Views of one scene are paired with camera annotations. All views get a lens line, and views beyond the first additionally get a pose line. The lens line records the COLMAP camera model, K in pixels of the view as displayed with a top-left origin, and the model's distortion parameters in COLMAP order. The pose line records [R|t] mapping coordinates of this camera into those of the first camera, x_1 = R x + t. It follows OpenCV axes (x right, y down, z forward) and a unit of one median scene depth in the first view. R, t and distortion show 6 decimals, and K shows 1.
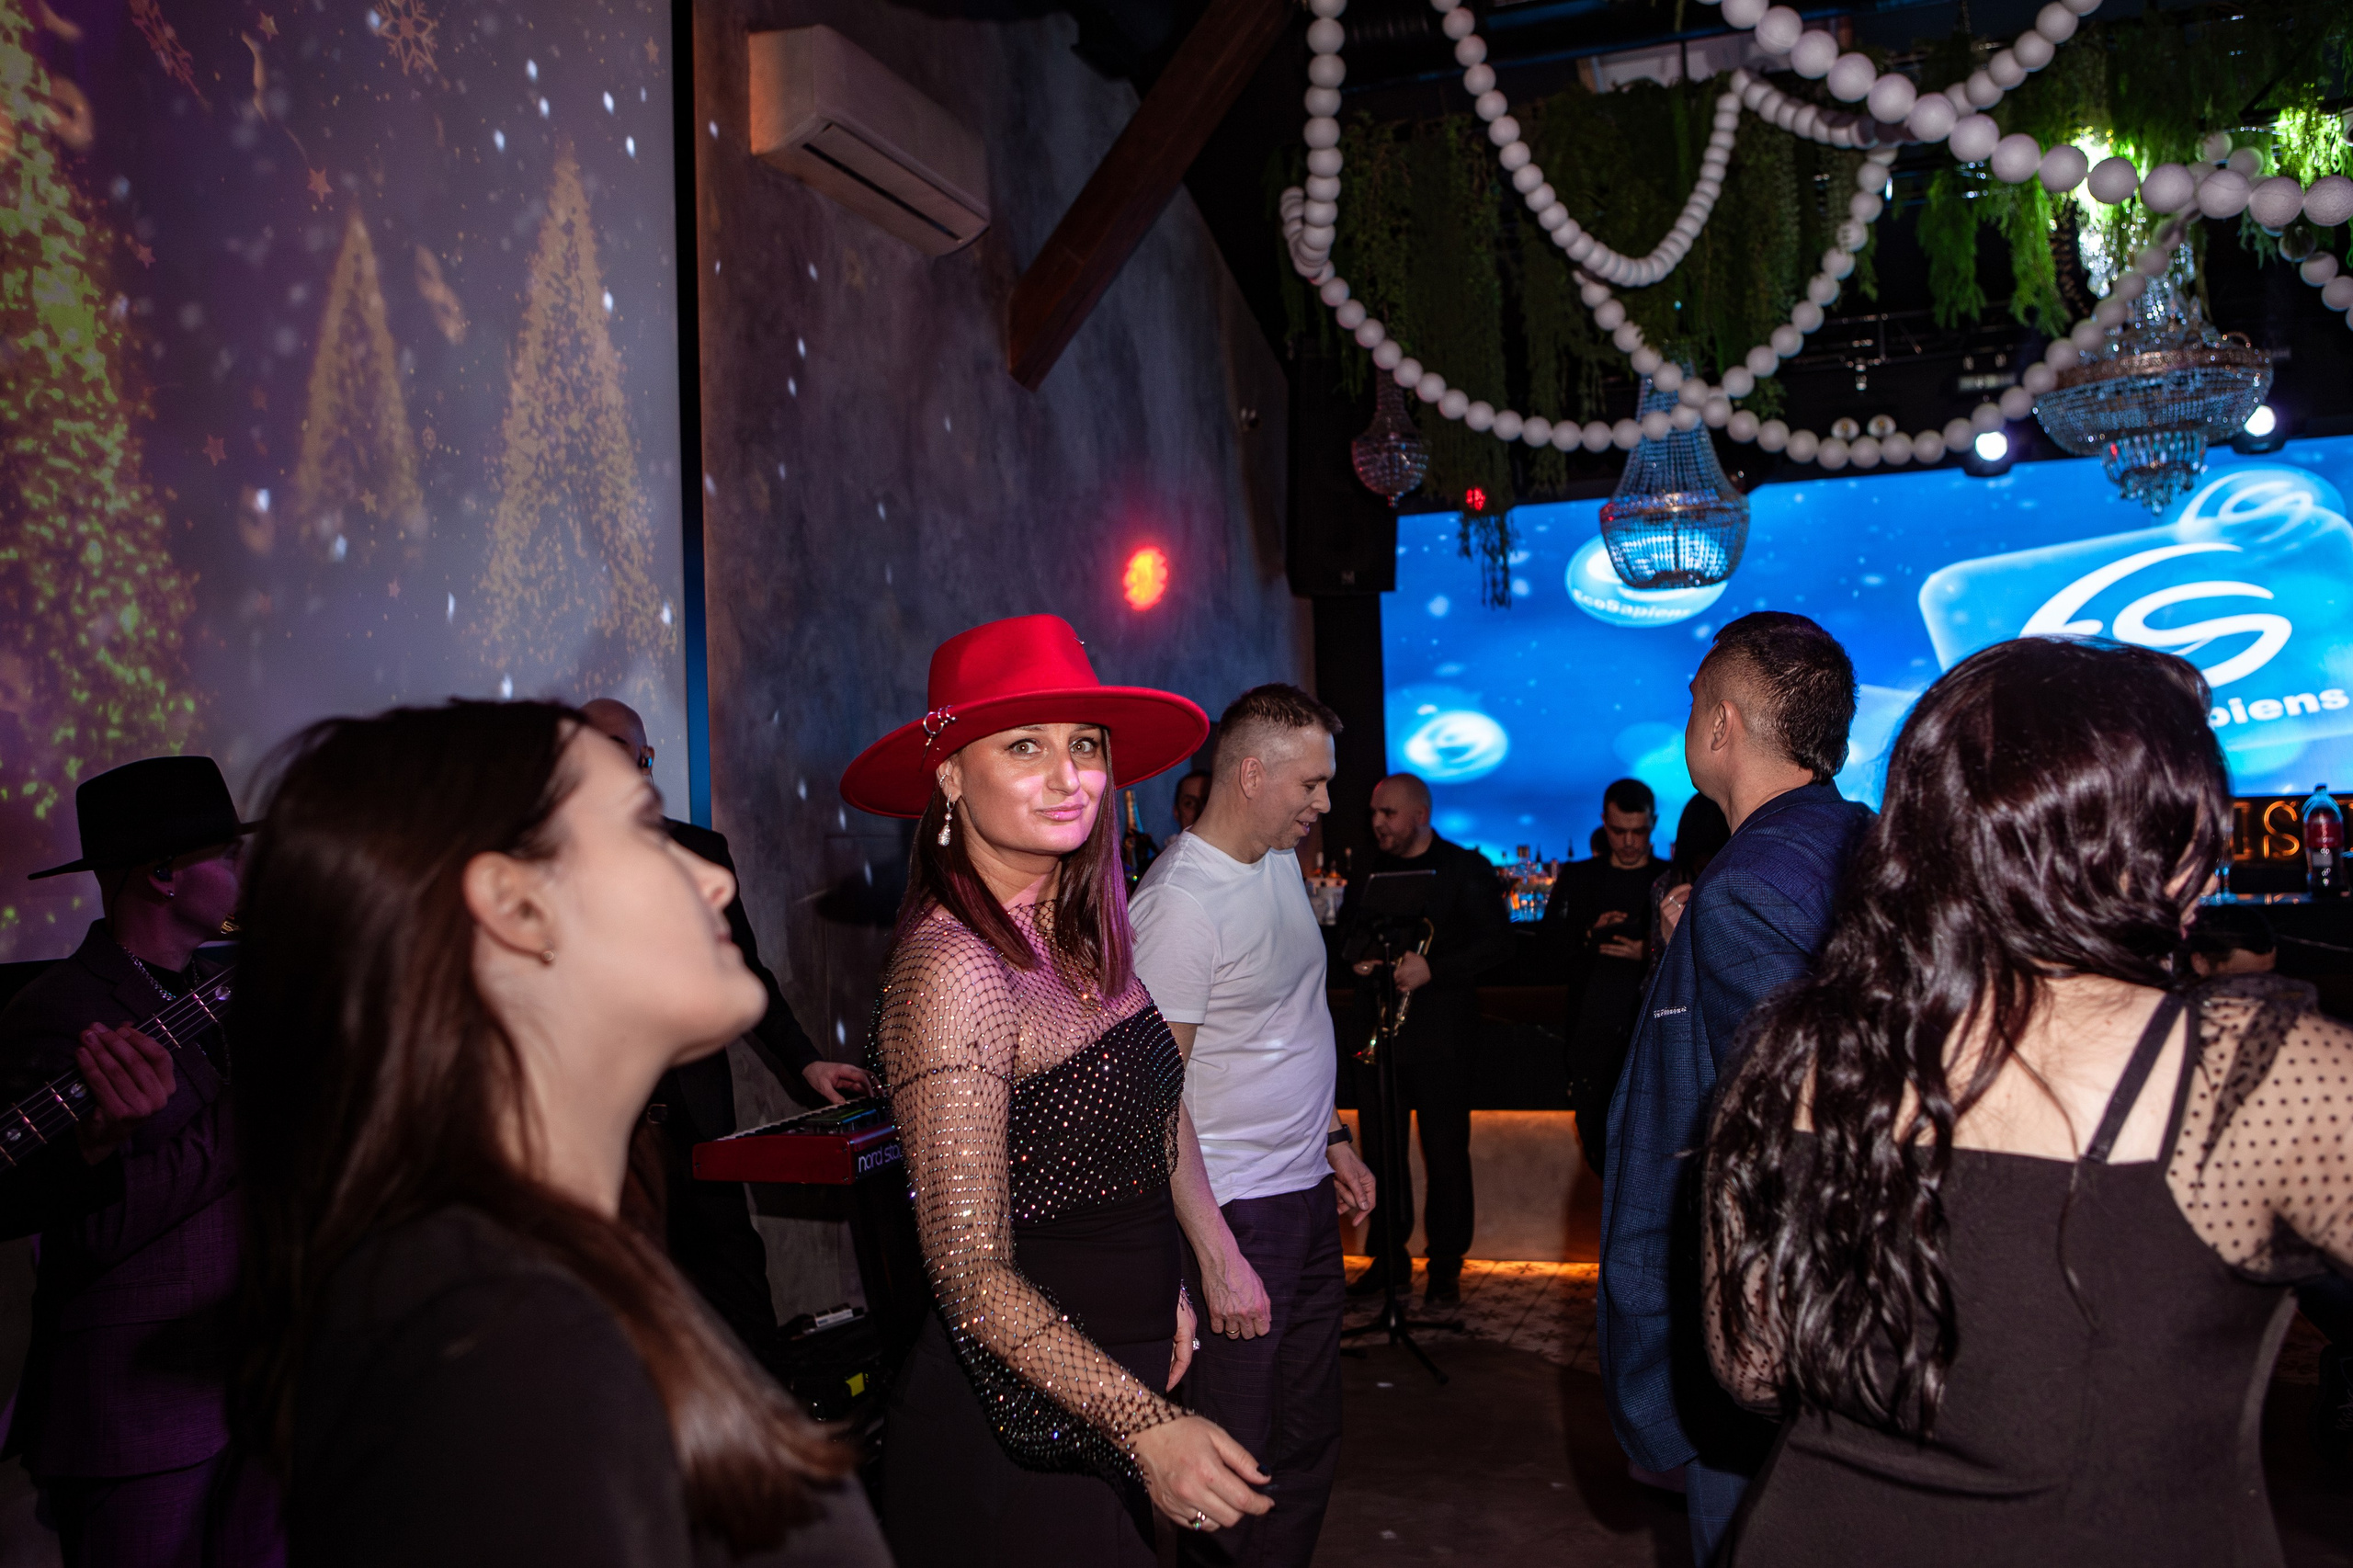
lens RADIAL K [[2008.0, 0, 1172.9], [0, 2008.0, 775.3], [0, 0, 1]] dist [-0.066489, 0.039500]
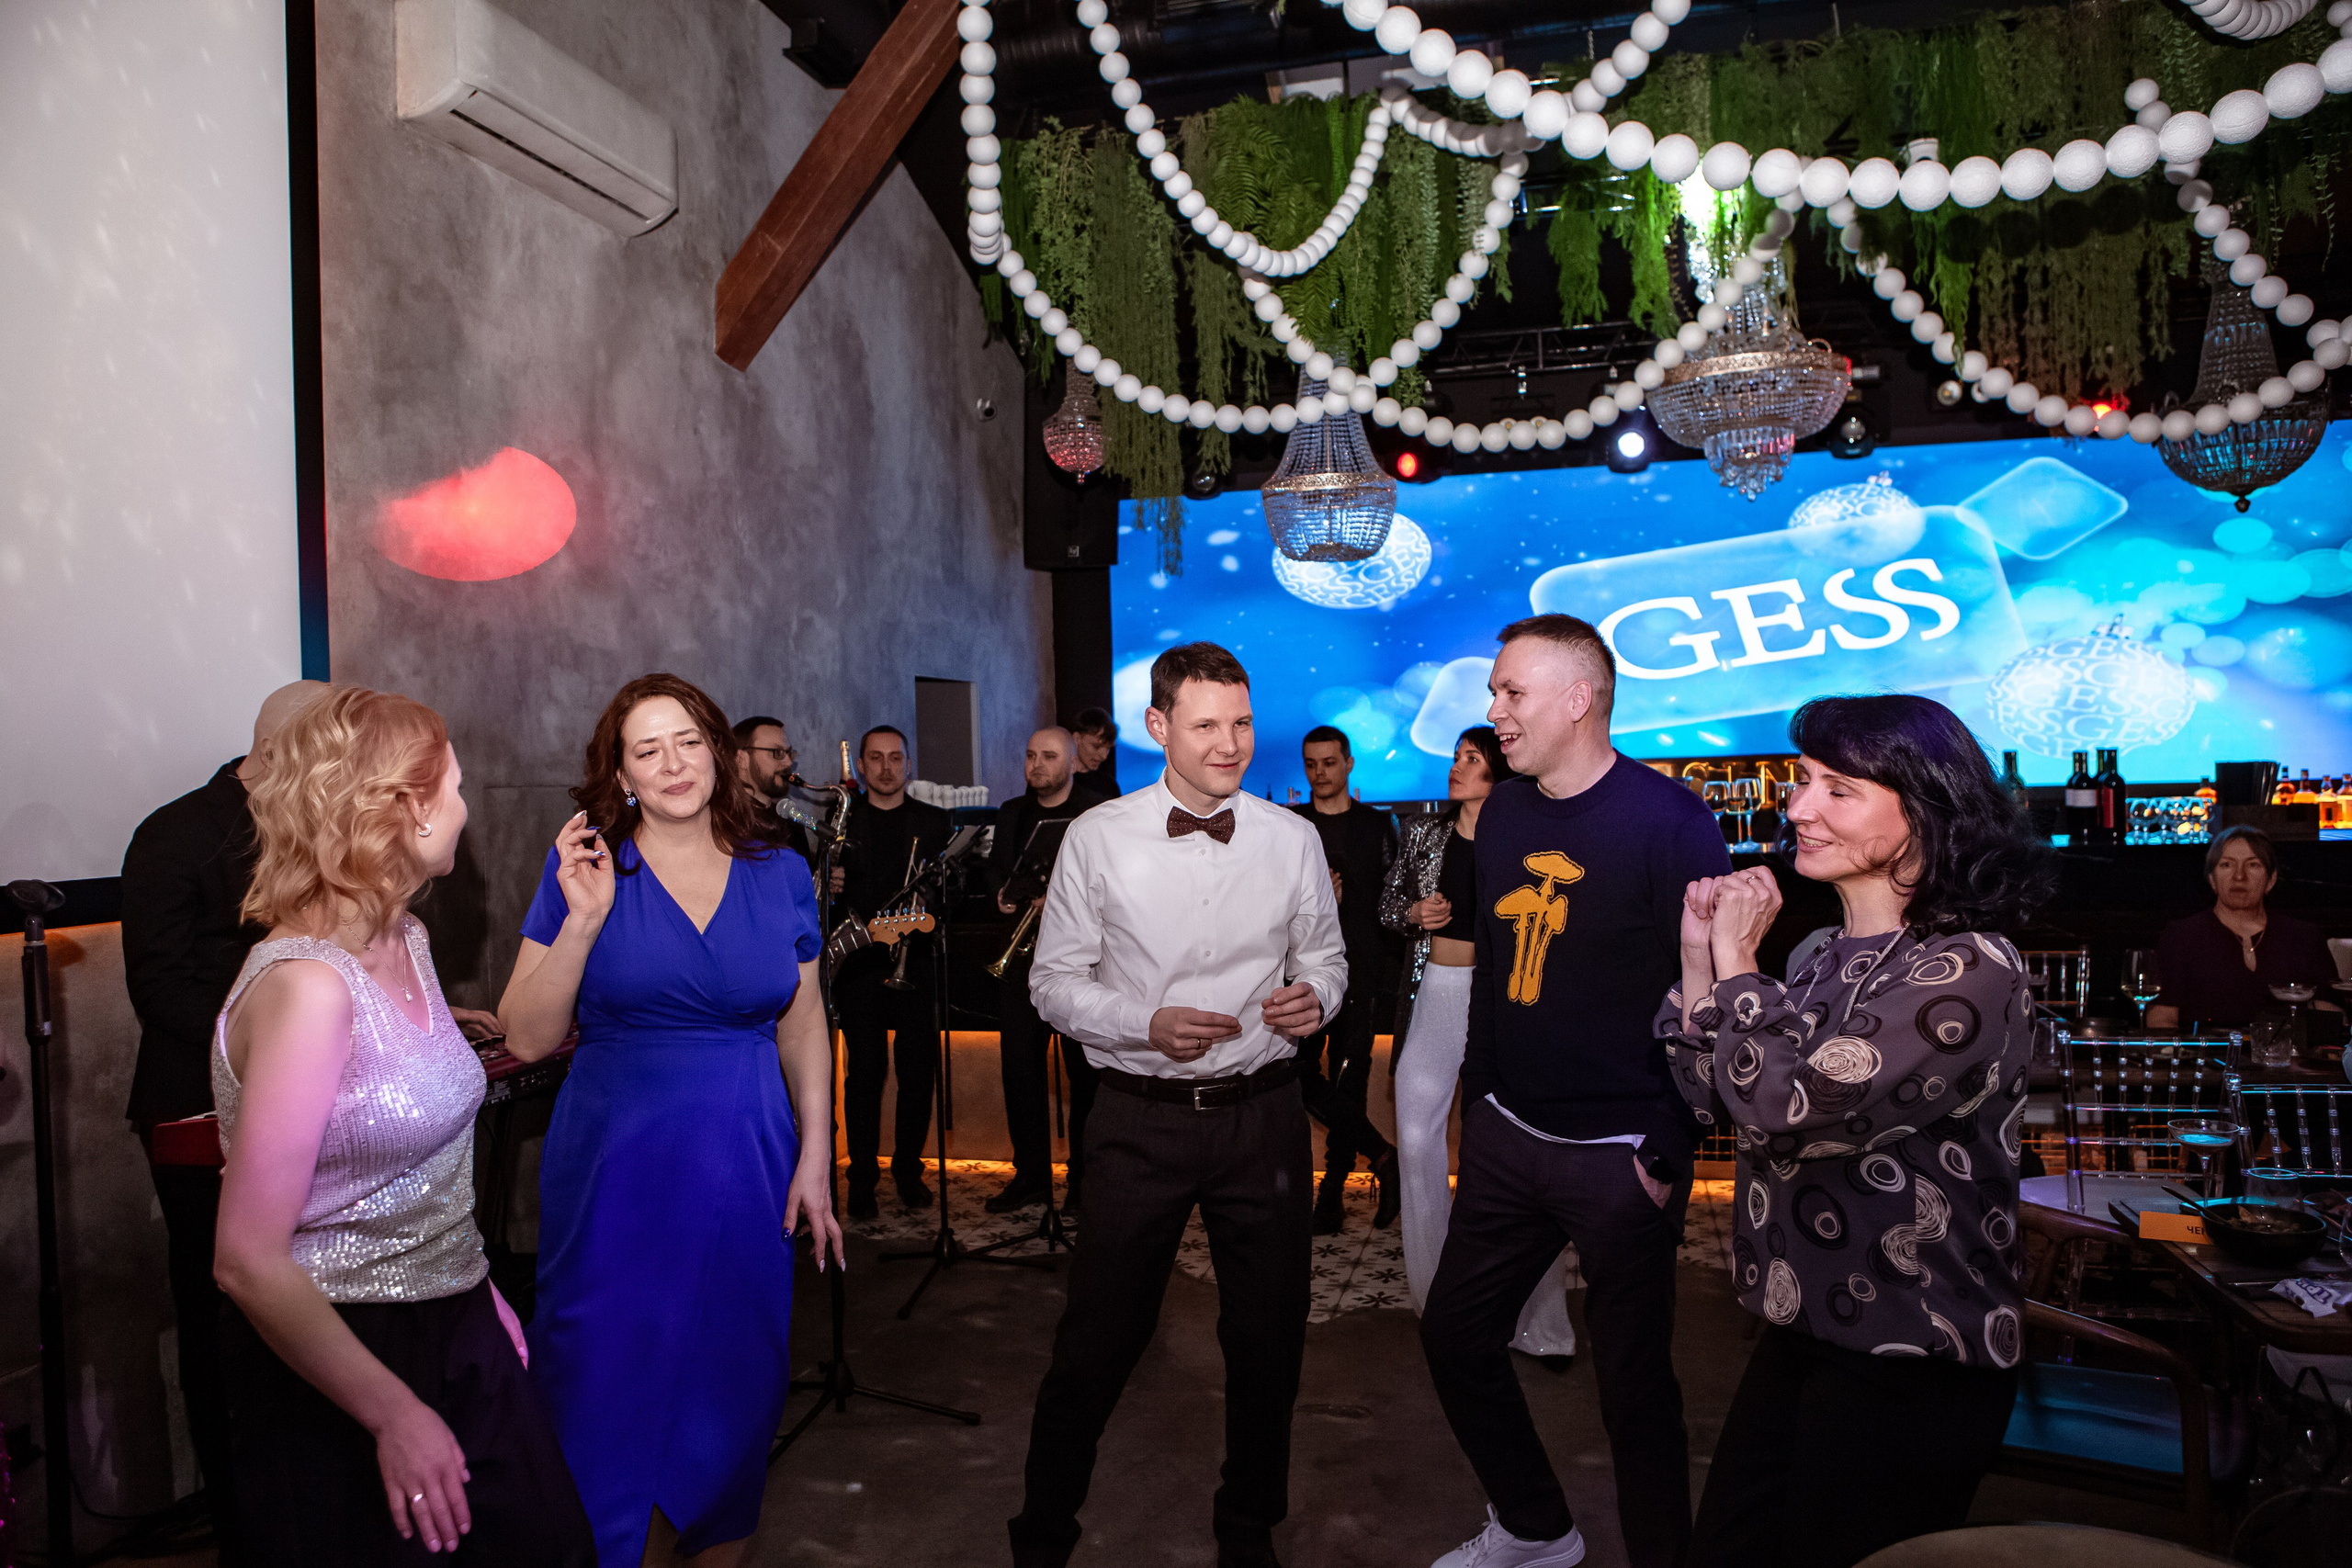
lens RADIAL K [[1632.4, 0, 1182.4], [0, 1632.4, 787.6], [0, 0, 1]] dist [-0.090287, 0.011840]
pose [[0.995771, 0.003576, 0.091802, 0.093061], [-0.007041, 0.999274, 0.037442, -0.002427], [-0.091602, -0.037930, 0.995073, 0.118387]]
